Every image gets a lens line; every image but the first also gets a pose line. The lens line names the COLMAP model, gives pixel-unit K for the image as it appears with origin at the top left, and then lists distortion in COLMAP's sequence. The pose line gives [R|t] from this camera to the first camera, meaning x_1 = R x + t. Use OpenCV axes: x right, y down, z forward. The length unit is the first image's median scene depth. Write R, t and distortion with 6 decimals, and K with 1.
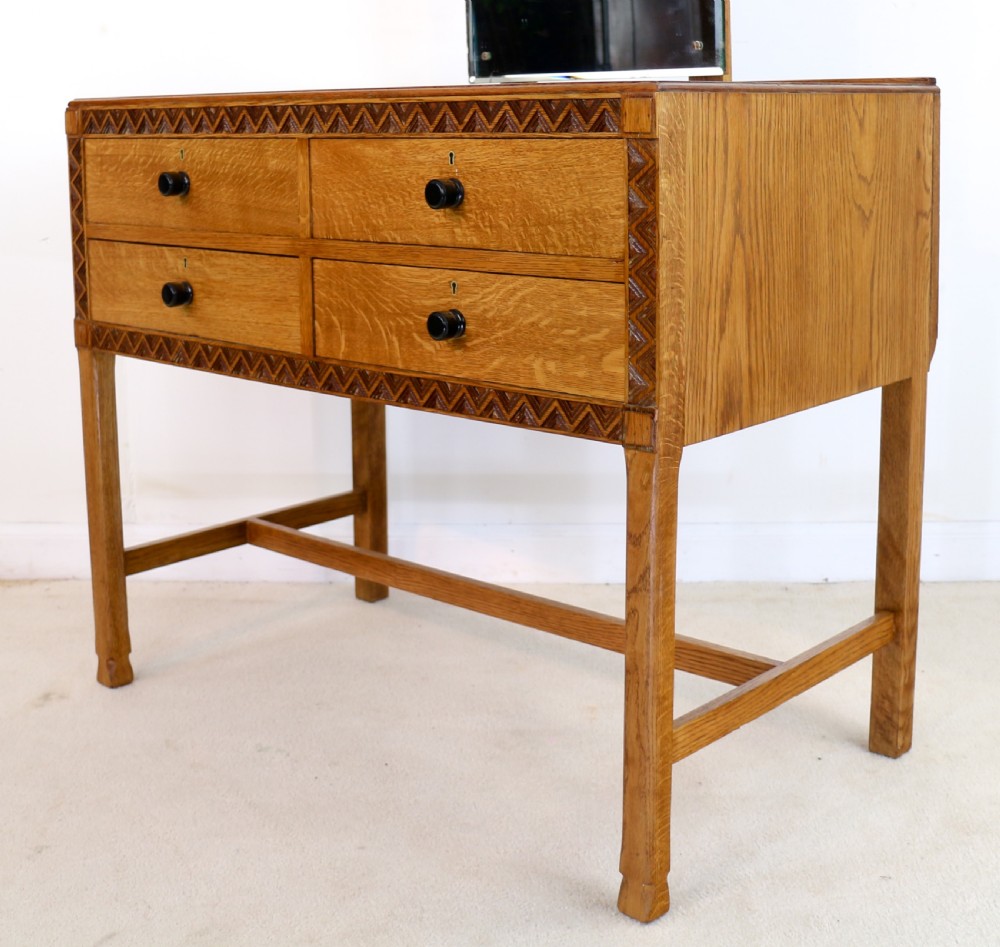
lens RADIAL K [[1493.3, 0, 499.1], [0, 1493.3, 411.1], [0, 0, 1]] dist [-0.180460, -0.011260]
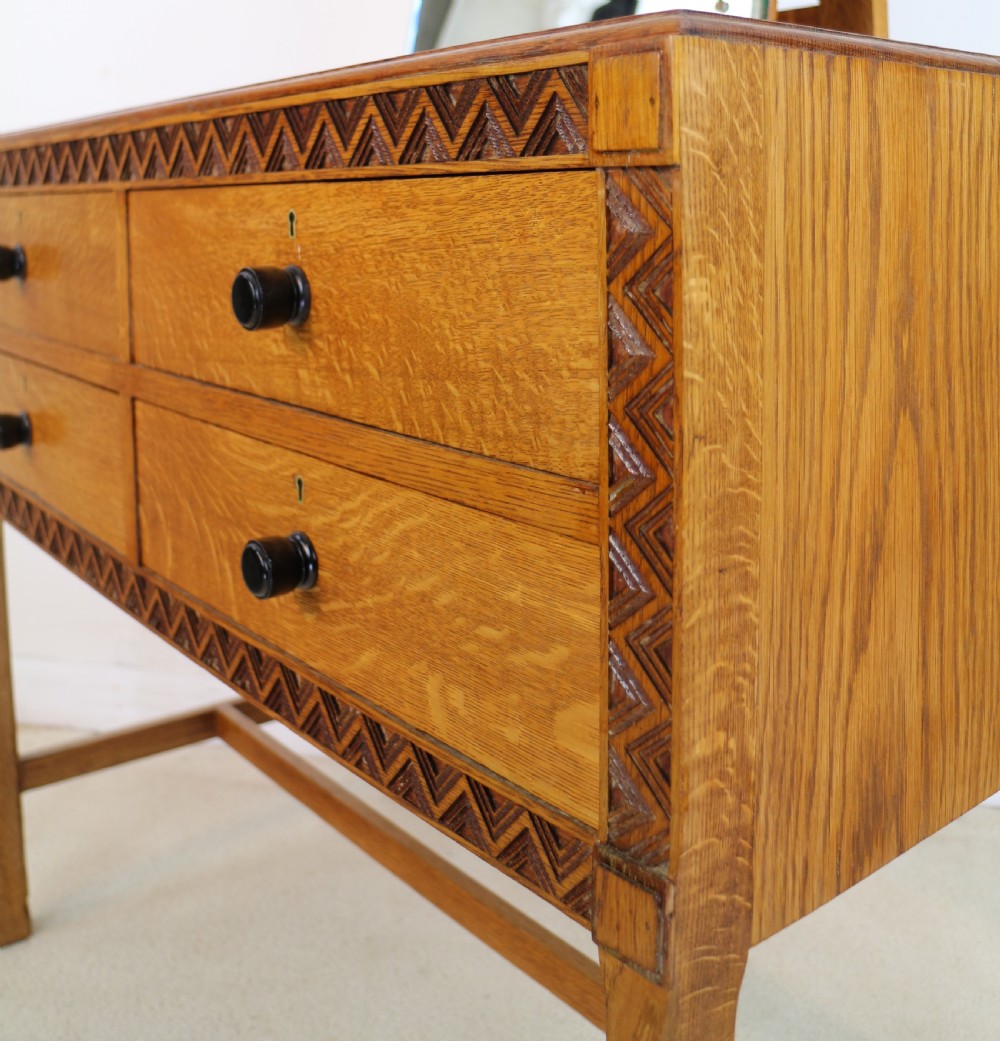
lens RADIAL K [[1206.5, 0, 519.0], [0, 1206.5, 310.8], [0, 0, 1]] dist [-0.195104, 0.187716]
pose [[0.988598, 0.017173, -0.149597, 0.104731], [-0.032973, 0.994053, -0.103788, -0.109475], [0.146925, 0.107537, 0.983285, 0.663014]]
